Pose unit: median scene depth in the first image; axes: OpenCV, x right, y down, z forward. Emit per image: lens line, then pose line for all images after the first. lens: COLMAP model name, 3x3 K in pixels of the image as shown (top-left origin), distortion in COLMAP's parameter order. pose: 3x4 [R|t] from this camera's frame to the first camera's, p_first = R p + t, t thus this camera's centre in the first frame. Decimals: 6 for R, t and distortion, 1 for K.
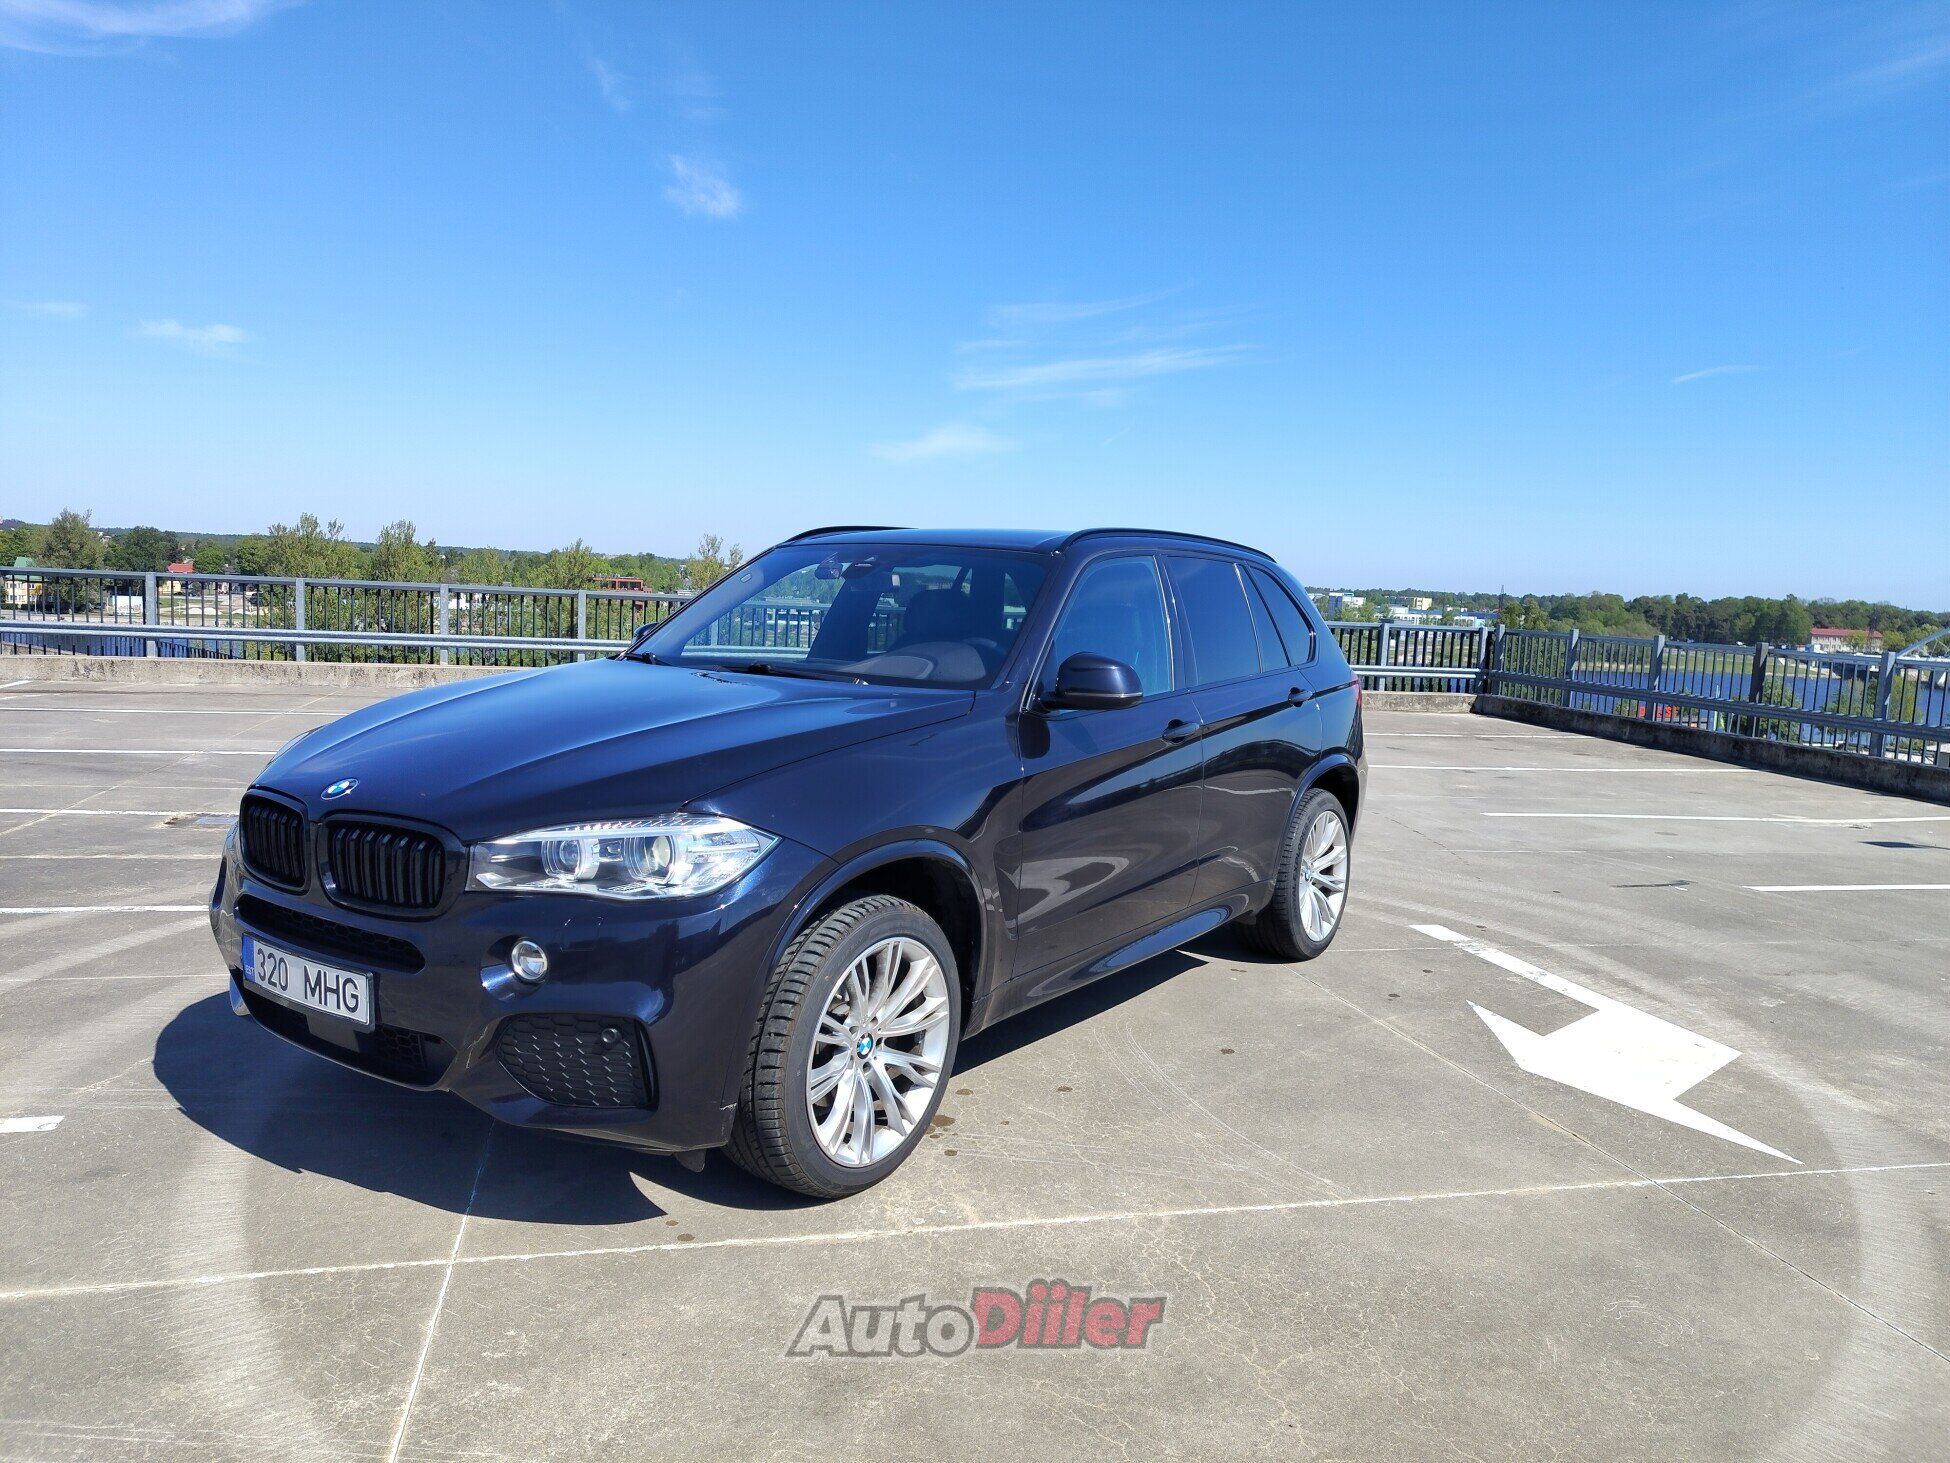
lens RADIAL K [[1370.5, 0, 972.7], [0, 1370.5, 733.3], [0, 0, 1]] dist [0.021353, -0.015639]
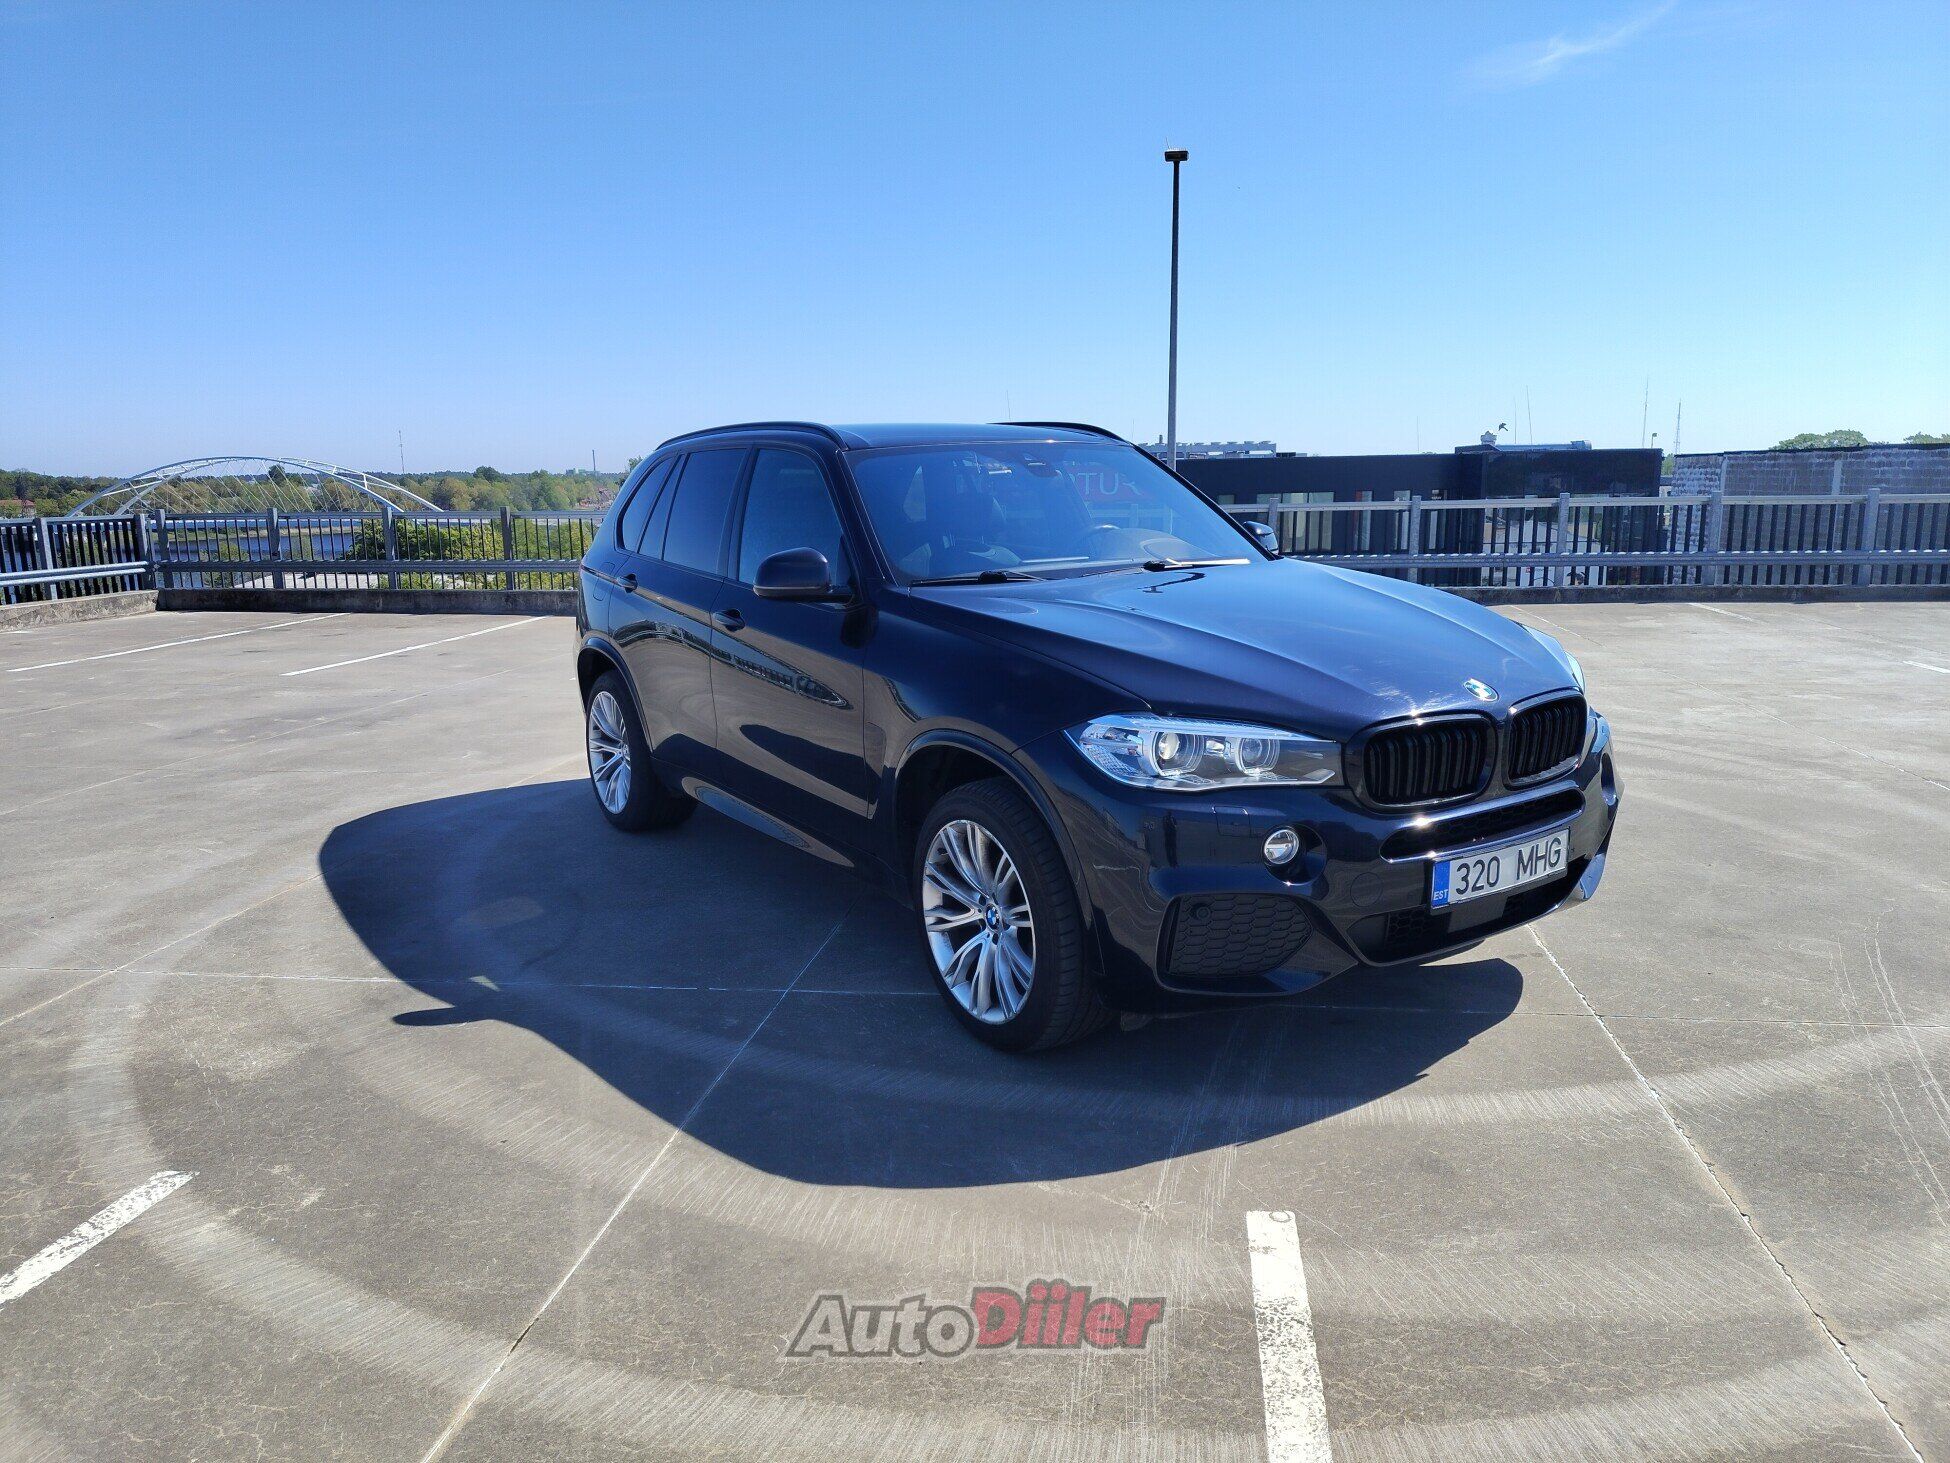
lens RADIAL K [[1370.5, 0, 973.3], [0, 1370.5, 728.2], [0, 0, 1]] dist [0.021353, -0.015639]
pose [[0.353710, -0.217876, 0.909626, -0.291953], [0.133809, 0.974277, 0.181329, -0.032811], [-0.925734, 0.057579, 0.373765, 0.179349]]
